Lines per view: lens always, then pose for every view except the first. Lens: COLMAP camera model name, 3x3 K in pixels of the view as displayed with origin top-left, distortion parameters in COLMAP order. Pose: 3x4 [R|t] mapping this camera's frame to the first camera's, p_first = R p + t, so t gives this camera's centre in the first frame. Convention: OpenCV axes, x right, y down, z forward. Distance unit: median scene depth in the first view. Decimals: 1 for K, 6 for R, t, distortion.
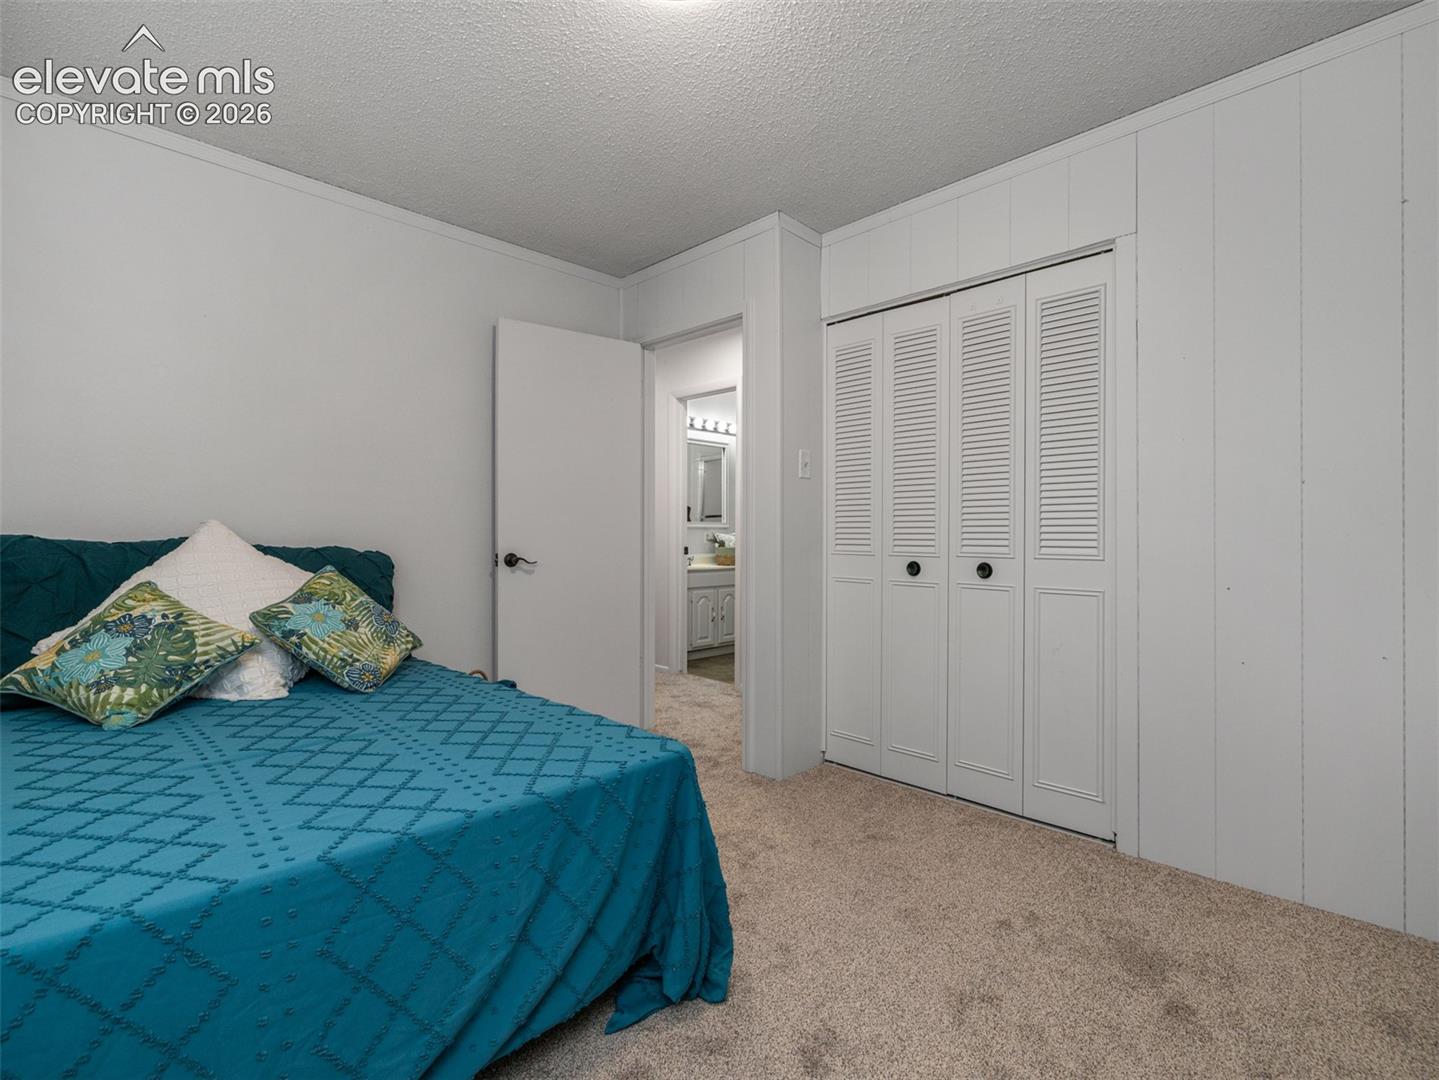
lens RADIAL K [[678.2, 0, 721.5], [0, 678.2, 535.8], [0, 0, 1]] dist [0.001022, -0.000224]
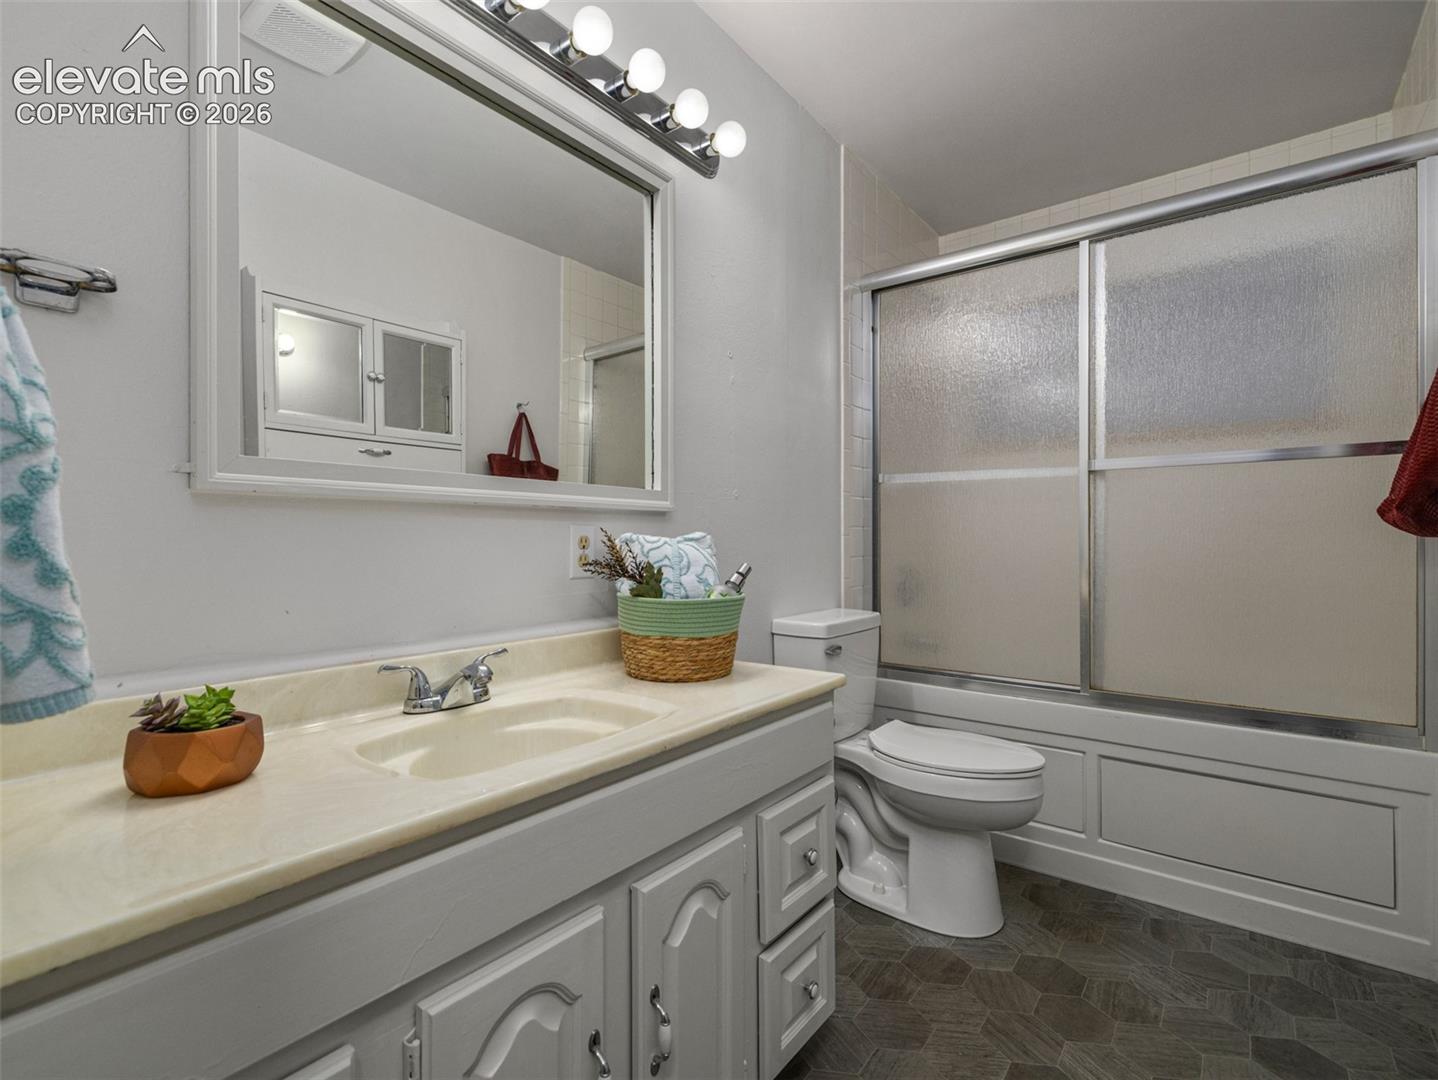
lens RADIAL K [[677.7, 0, 718.0], [0, 677.7, 542.5], [0, 0, 1]] dist [0.001022, -0.000224]
pose [[0.990239, -0.000530, 0.139379, -0.007593], [0.001195, 0.999988, -0.004687, 0.000621], [-0.139375, 0.004808, 0.990228, 0.769329]]
